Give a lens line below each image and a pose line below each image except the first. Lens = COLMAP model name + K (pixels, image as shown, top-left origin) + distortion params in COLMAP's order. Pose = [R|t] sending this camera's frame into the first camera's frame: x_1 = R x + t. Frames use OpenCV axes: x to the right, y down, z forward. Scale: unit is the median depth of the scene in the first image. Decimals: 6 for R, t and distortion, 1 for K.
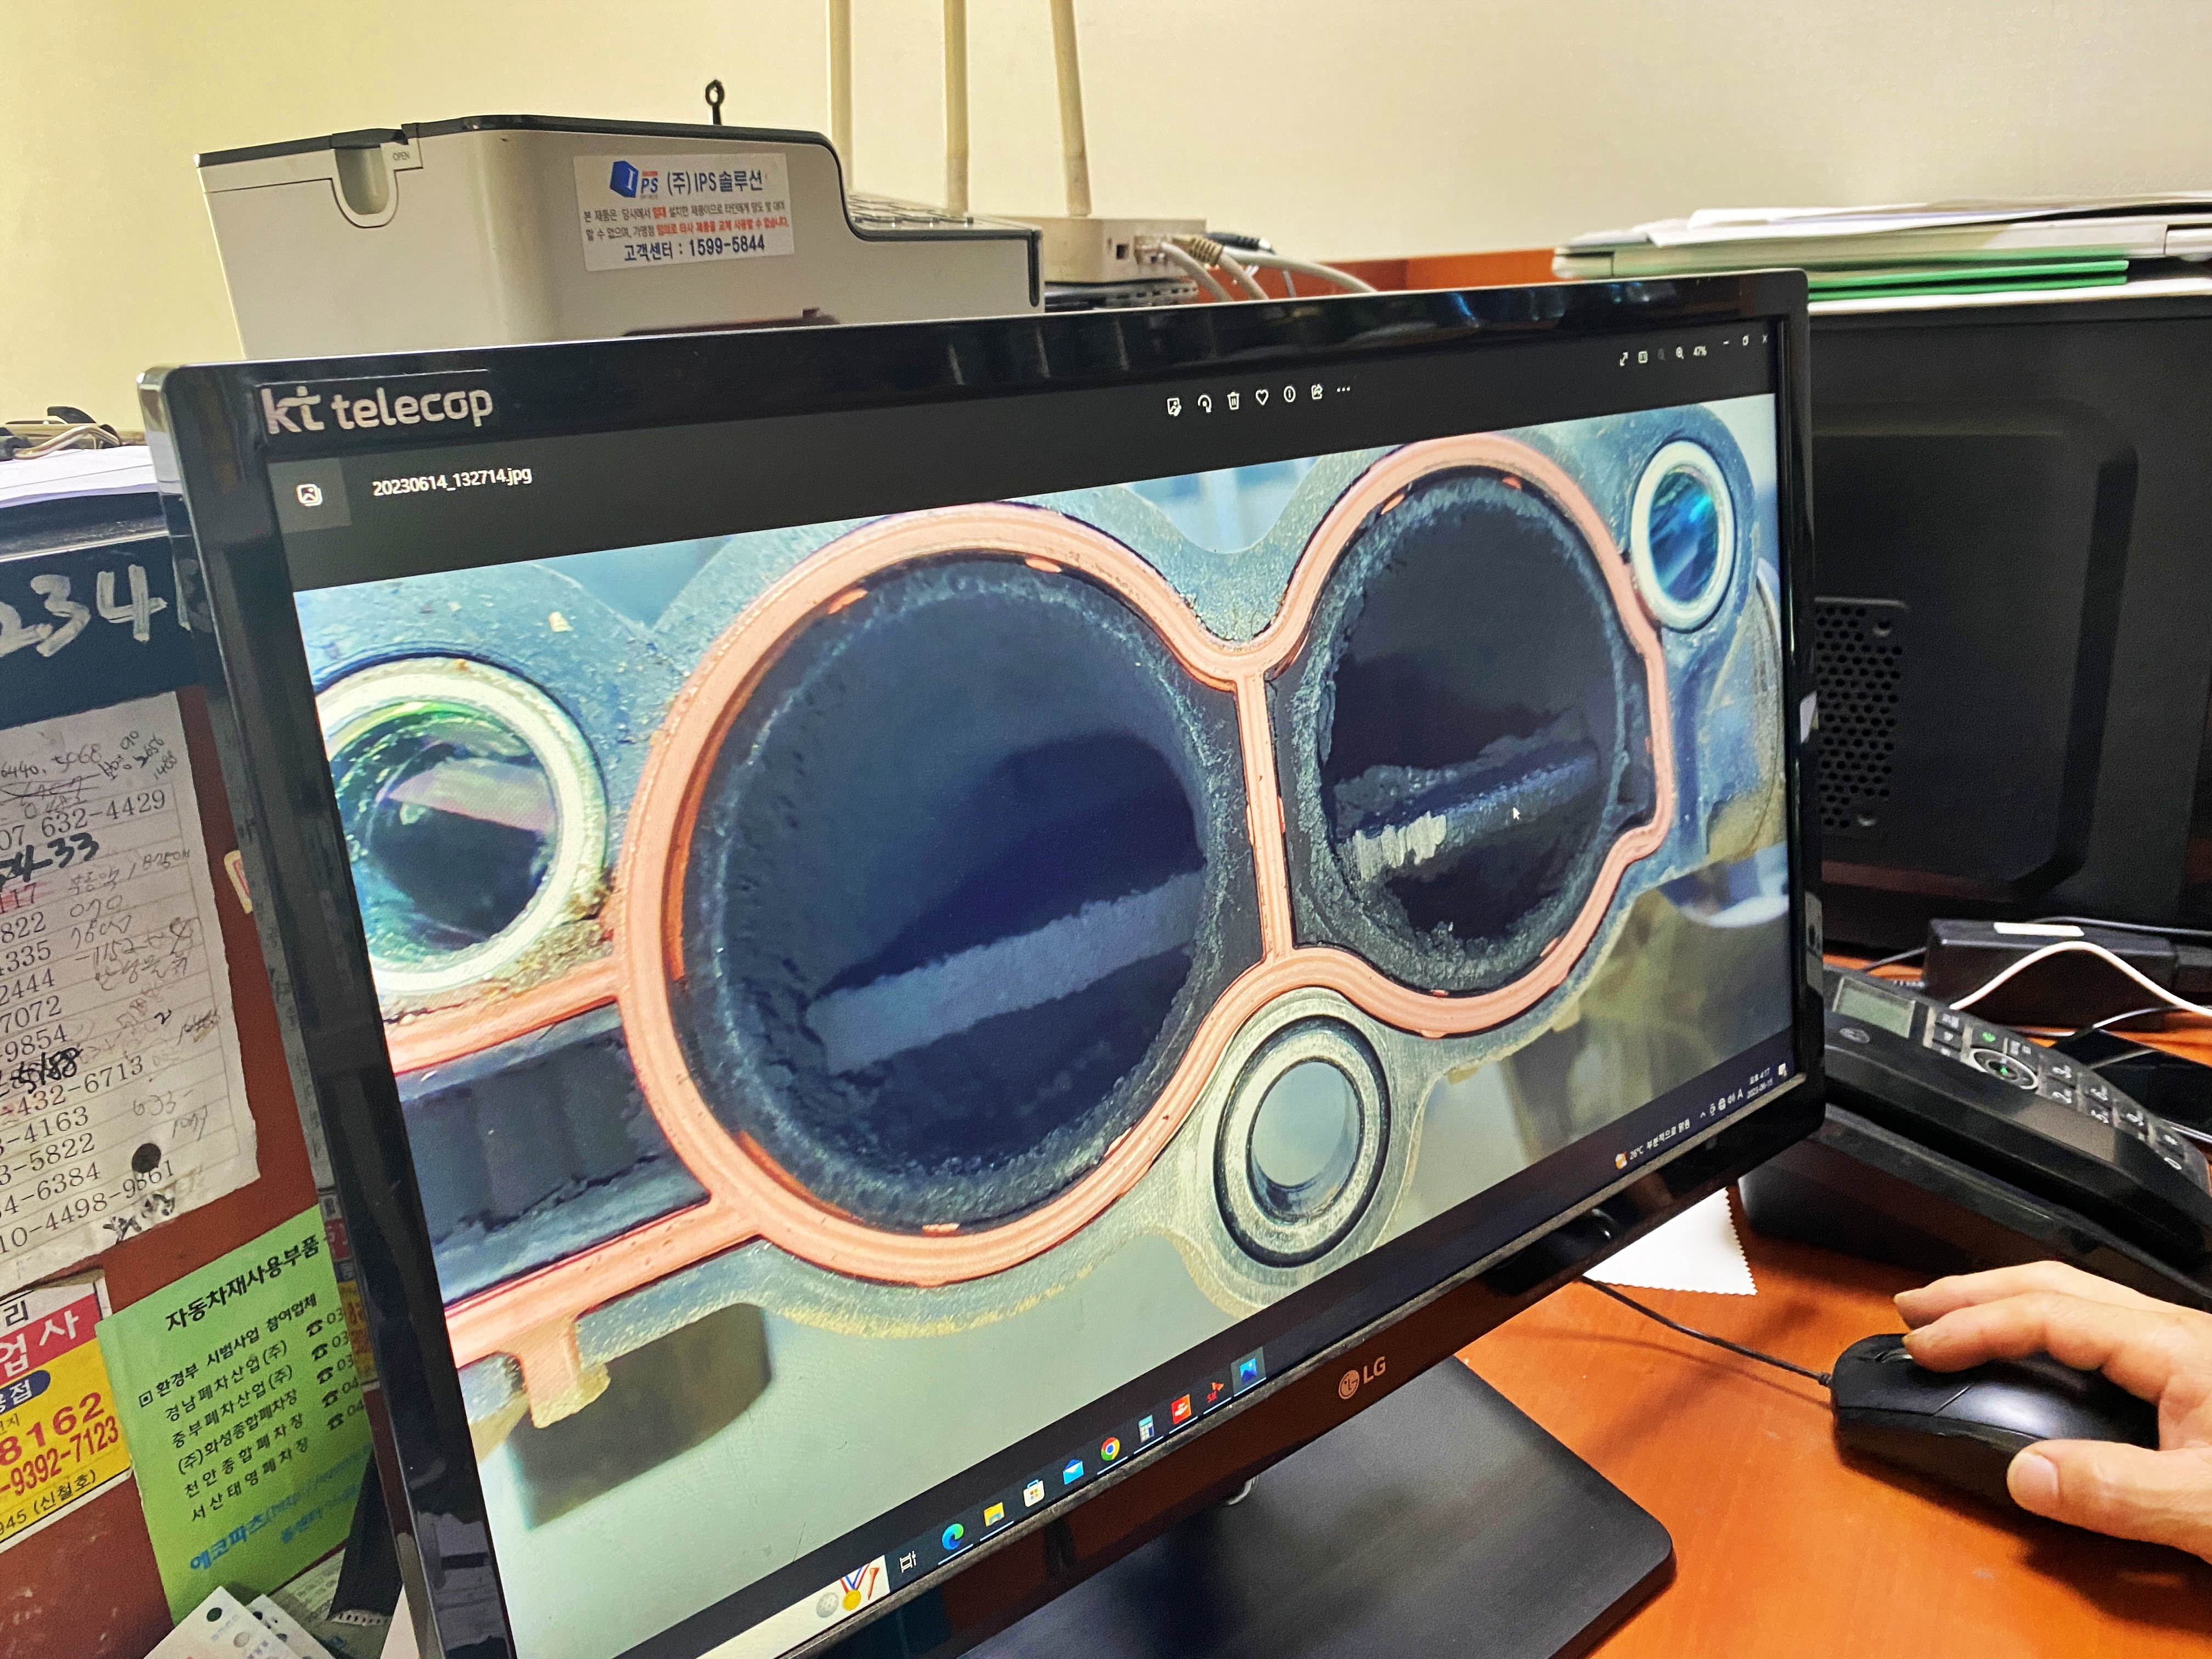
lens RADIAL K [[1715.5, 0, 1104.3], [0, 1715.5, 825.9], [0, 0, 1]] dist [-0.049626, -0.000152]
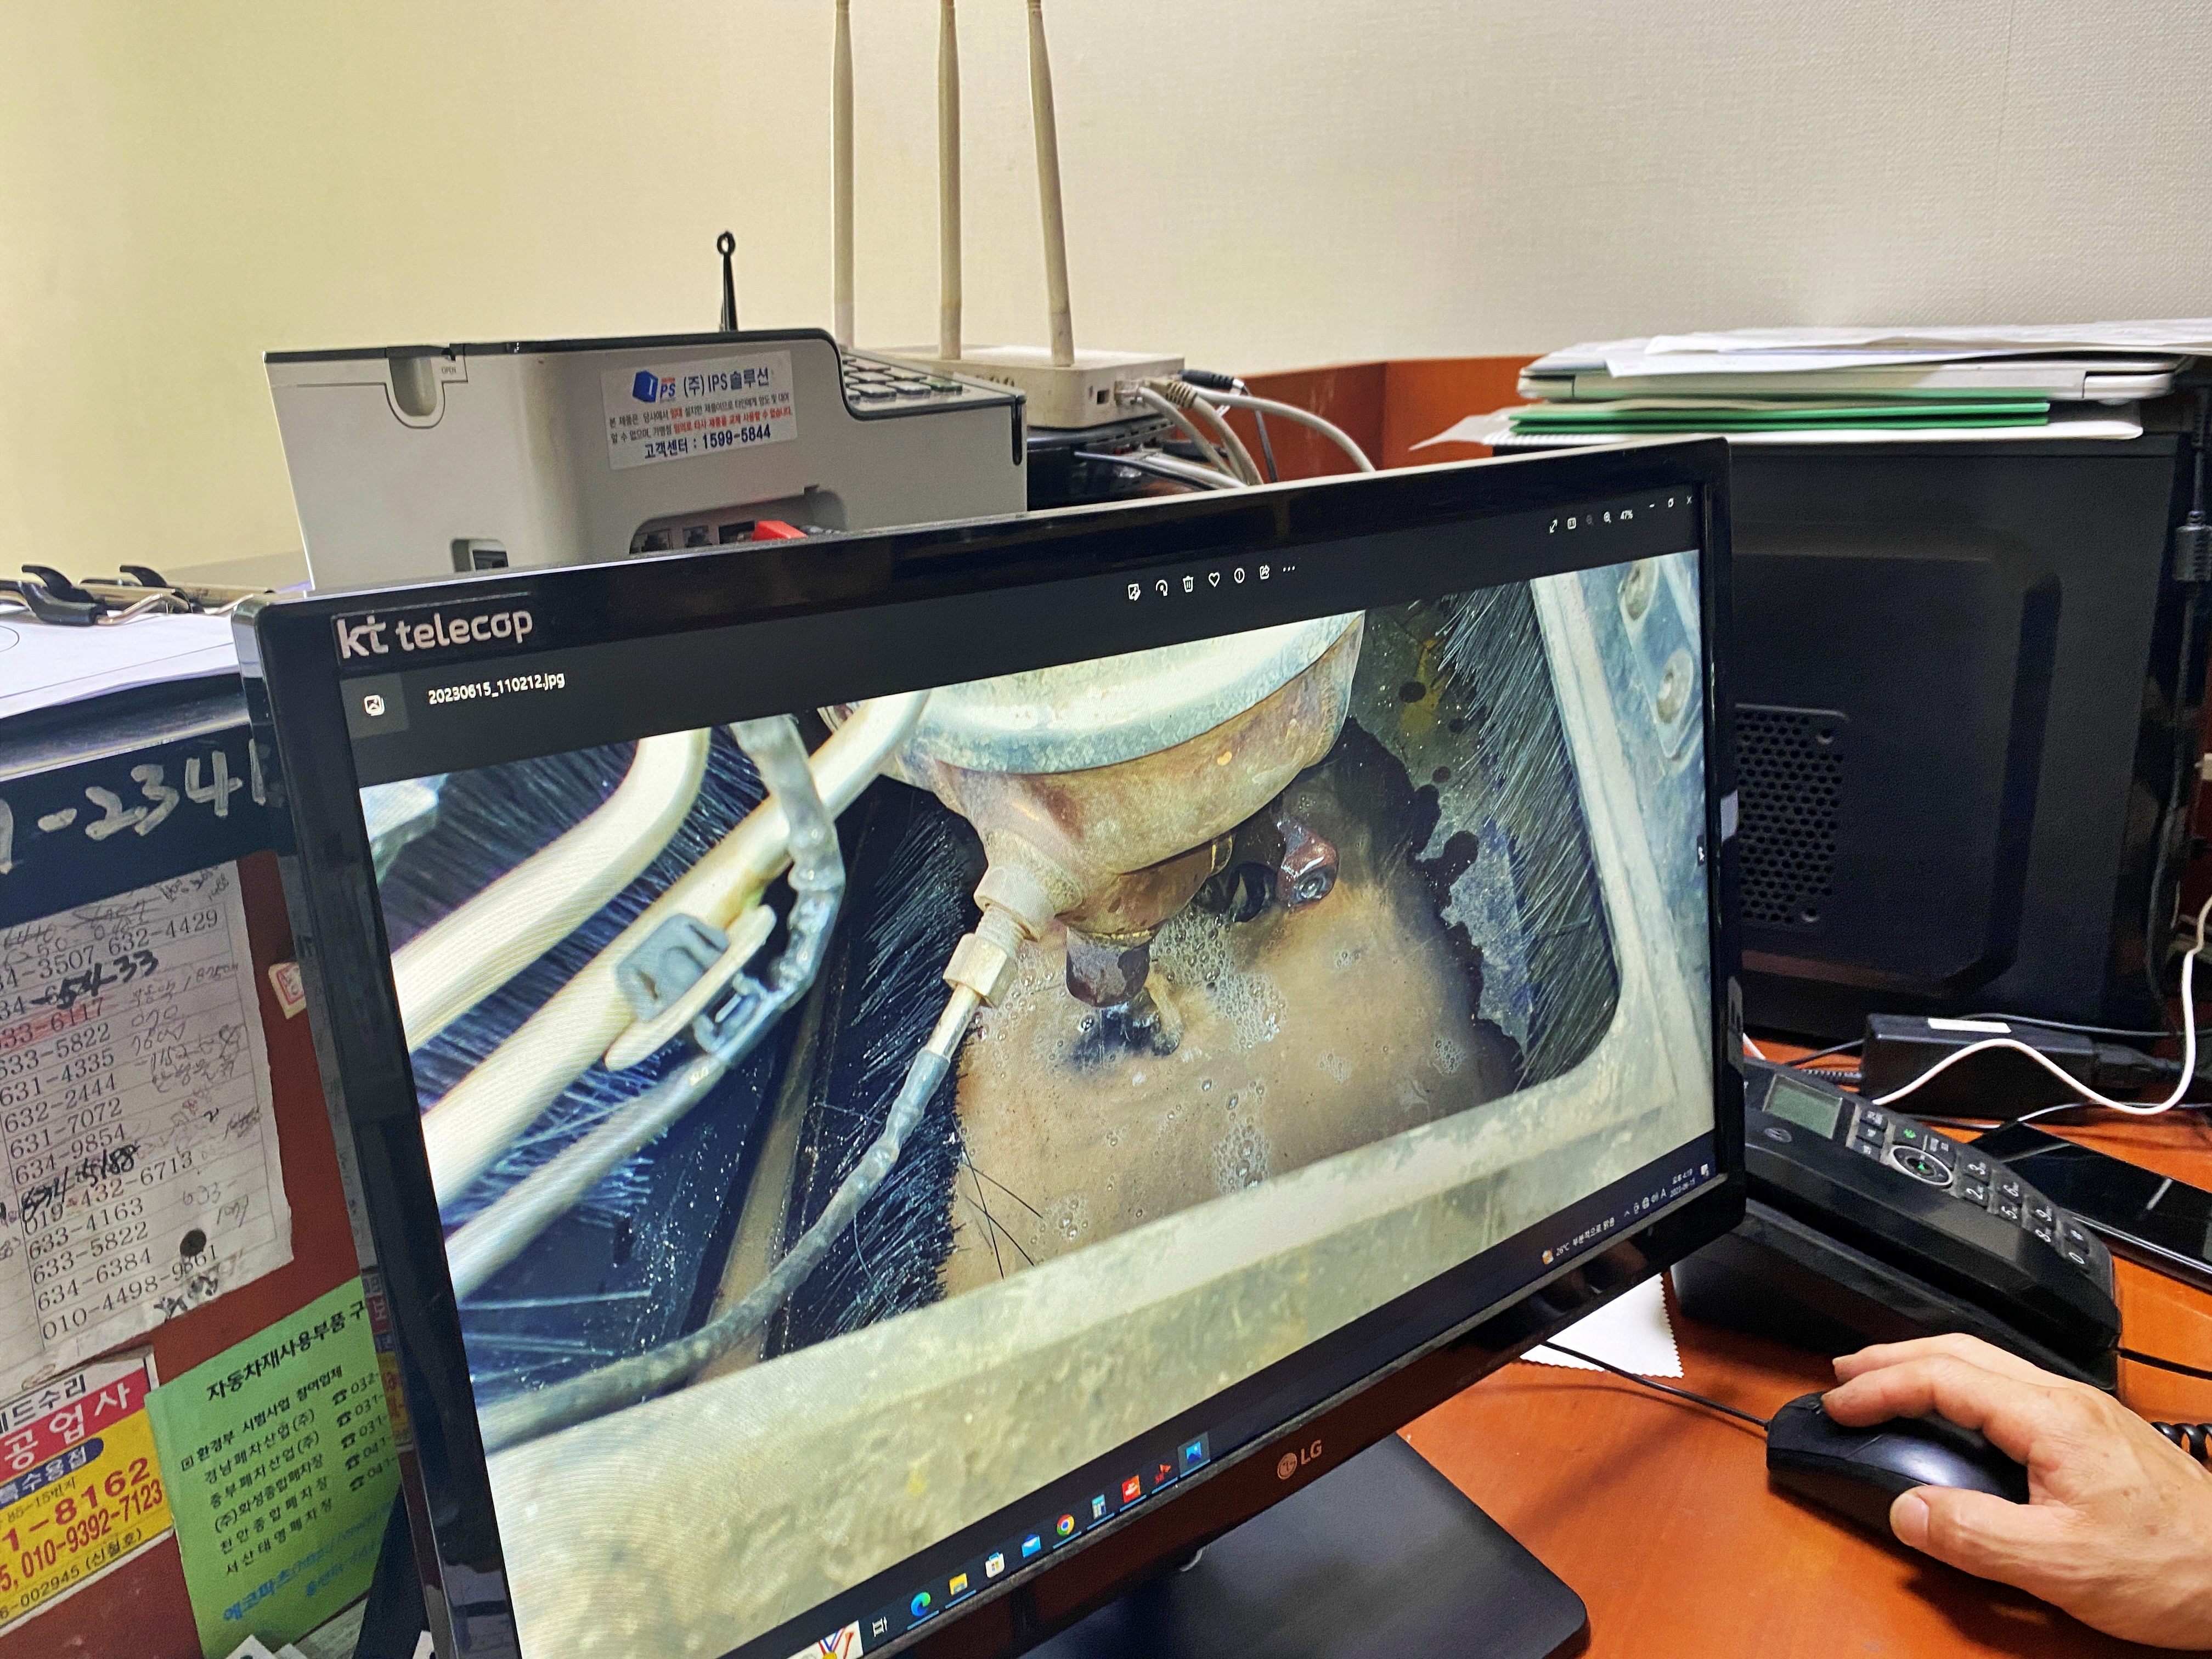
lens RADIAL K [[1718.2, 0, 1107.0], [0, 1718.2, 832.1], [0, 0, 1]] dist [-0.054407, 0.003317]
pose [[0.999907, 0.013431, 0.002311, 0.019159], [-0.013384, 0.999727, -0.019141, -0.055550], [-0.002567, 0.019109, 0.999814, -0.100330]]
